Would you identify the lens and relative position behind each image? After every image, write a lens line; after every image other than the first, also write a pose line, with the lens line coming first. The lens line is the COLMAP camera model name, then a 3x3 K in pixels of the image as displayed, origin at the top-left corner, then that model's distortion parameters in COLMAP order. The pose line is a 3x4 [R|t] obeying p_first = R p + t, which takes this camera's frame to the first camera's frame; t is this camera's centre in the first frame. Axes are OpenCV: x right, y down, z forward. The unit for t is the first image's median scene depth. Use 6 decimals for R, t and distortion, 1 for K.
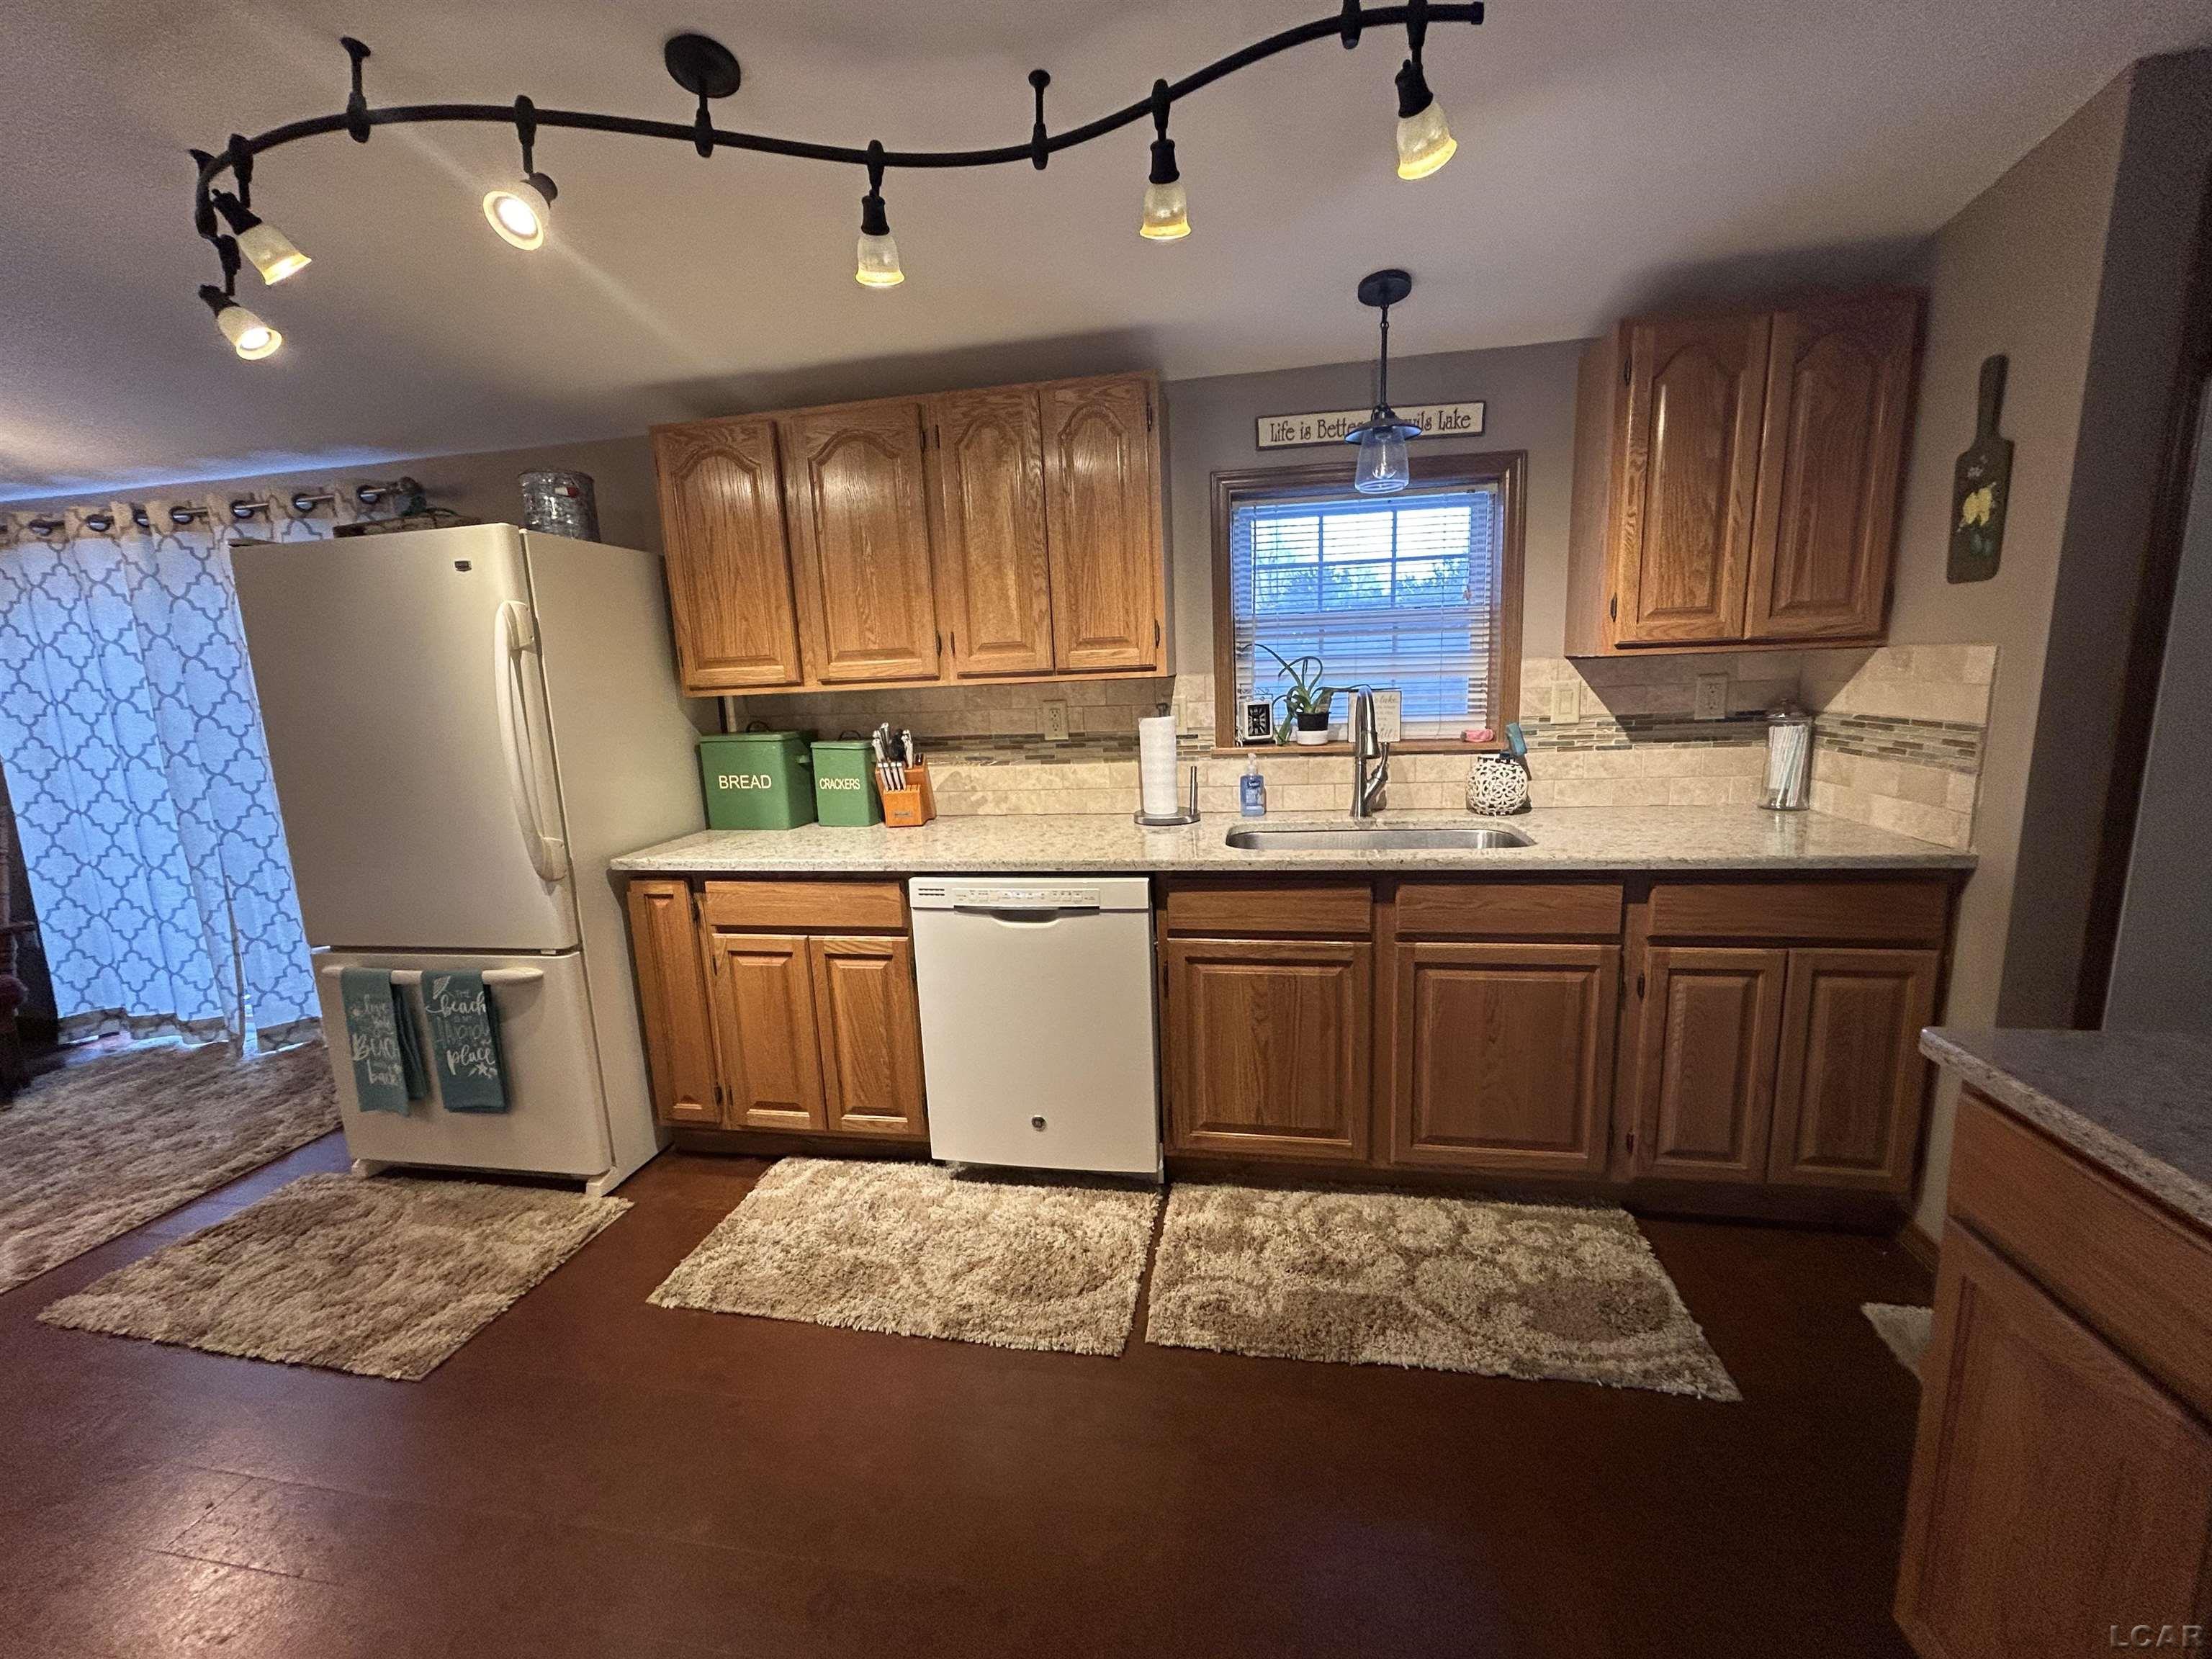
lens RADIAL K [[892.3, 0, 1106.0], [0, 892.3, 829.5], [0, 0, 1]] dist [0.004825, -0.003810]
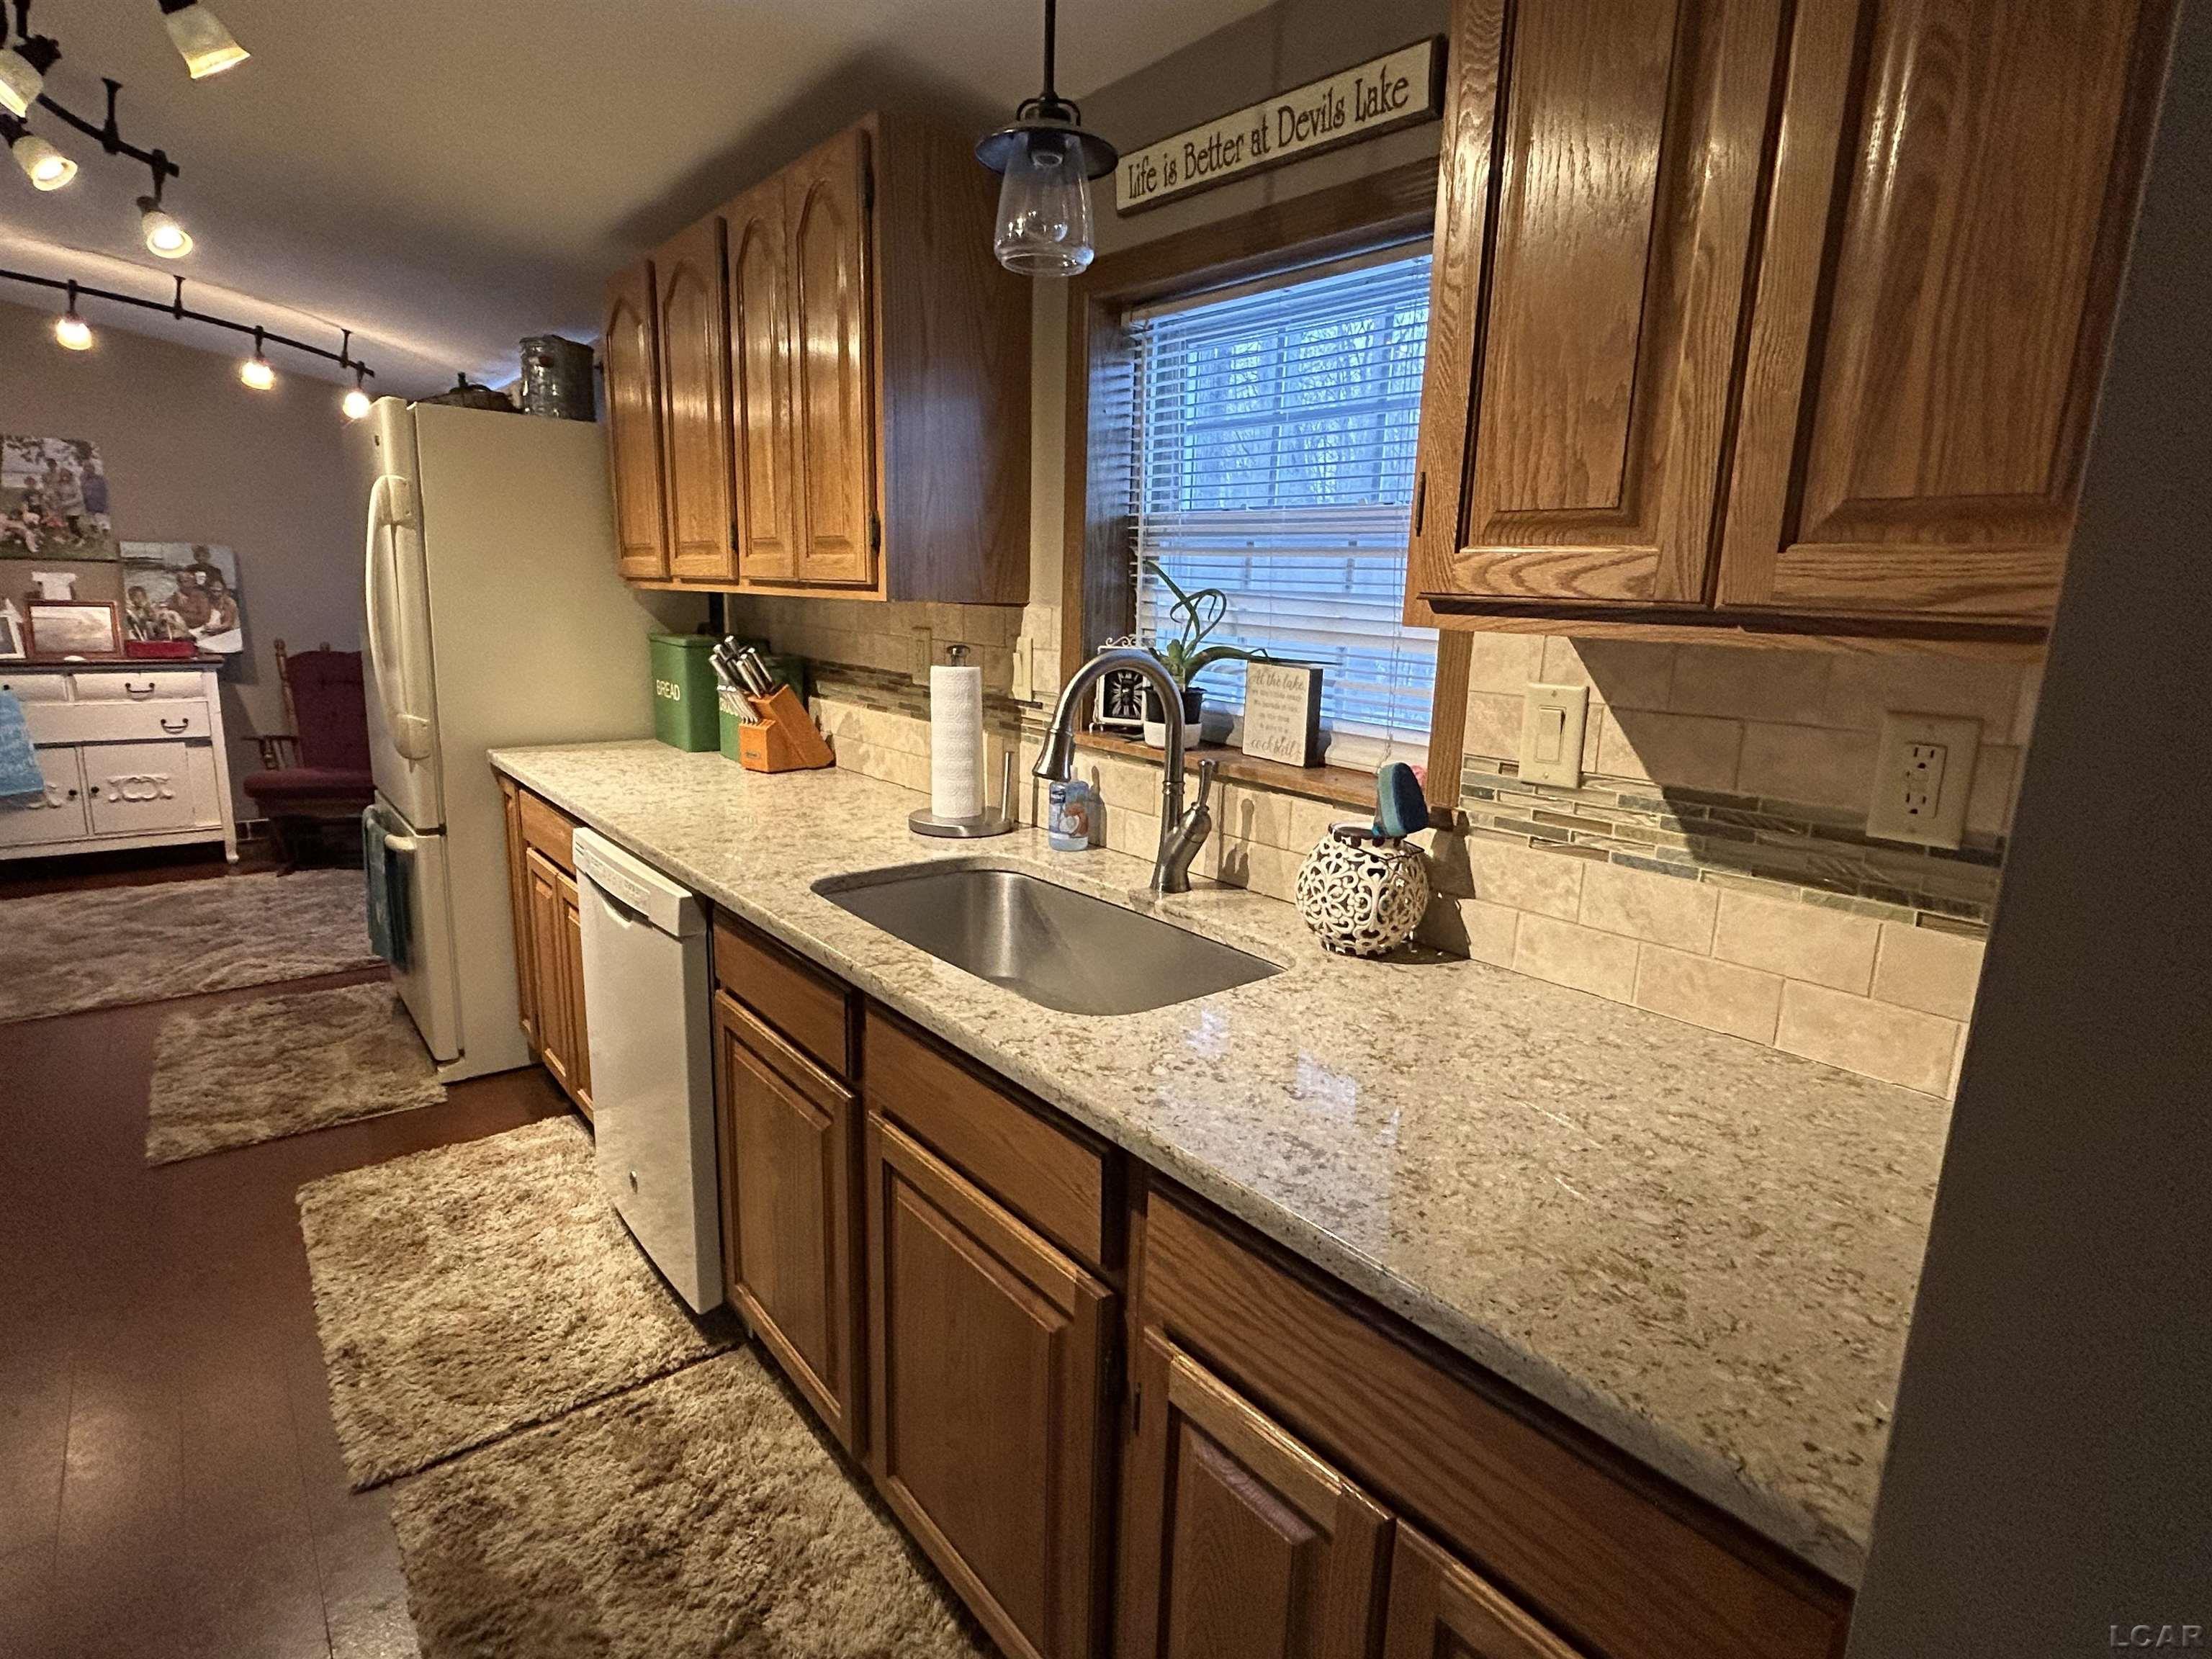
lens RADIAL K [[1140.9, 0, 1106.0], [0, 1140.9, 829.5], [0, 0, 1]] dist [-0.002162, 0.000318]
pose [[0.757578, 0.198673, -0.621776, 0.725463], [-0.178021, 0.979331, 0.096018, -0.117447], [0.628000, 0.037947, 0.777287, 0.467937]]
